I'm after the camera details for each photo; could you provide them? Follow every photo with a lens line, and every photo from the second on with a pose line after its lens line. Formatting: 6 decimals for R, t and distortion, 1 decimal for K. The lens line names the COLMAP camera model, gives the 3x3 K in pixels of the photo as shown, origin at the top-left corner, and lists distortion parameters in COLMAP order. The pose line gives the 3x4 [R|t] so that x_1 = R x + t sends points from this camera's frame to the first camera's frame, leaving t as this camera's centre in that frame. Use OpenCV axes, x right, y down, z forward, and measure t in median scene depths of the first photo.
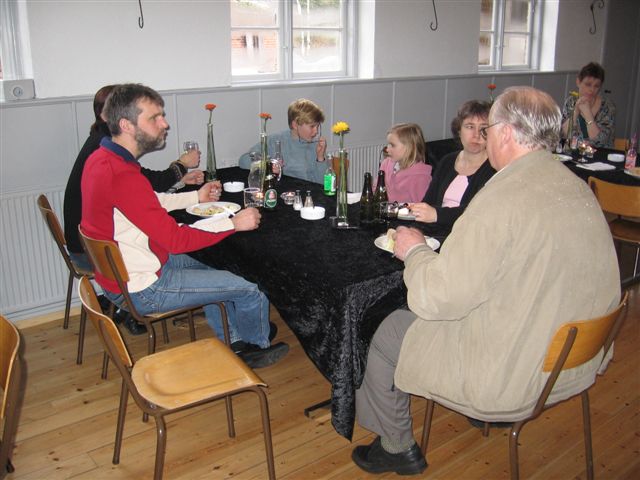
lens RADIAL K [[702.4, 0, 320.0], [0, 702.4, 240.0], [0, 0, 1]] dist [-0.097264, 0.001251]
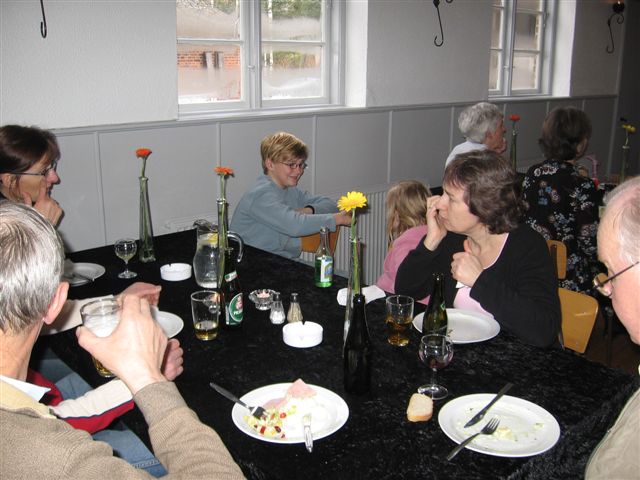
lens RADIAL K [[702.4, 0, 320.0], [0, 702.4, 240.0], [0, 0, 1]] dist [-0.097264, 0.001251]
pose [[0.998588, -0.008670, 0.052412, -0.015772], [0.010207, 0.999524, -0.029128, -0.060957], [-0.052134, 0.029622, 0.998201, 0.227472]]
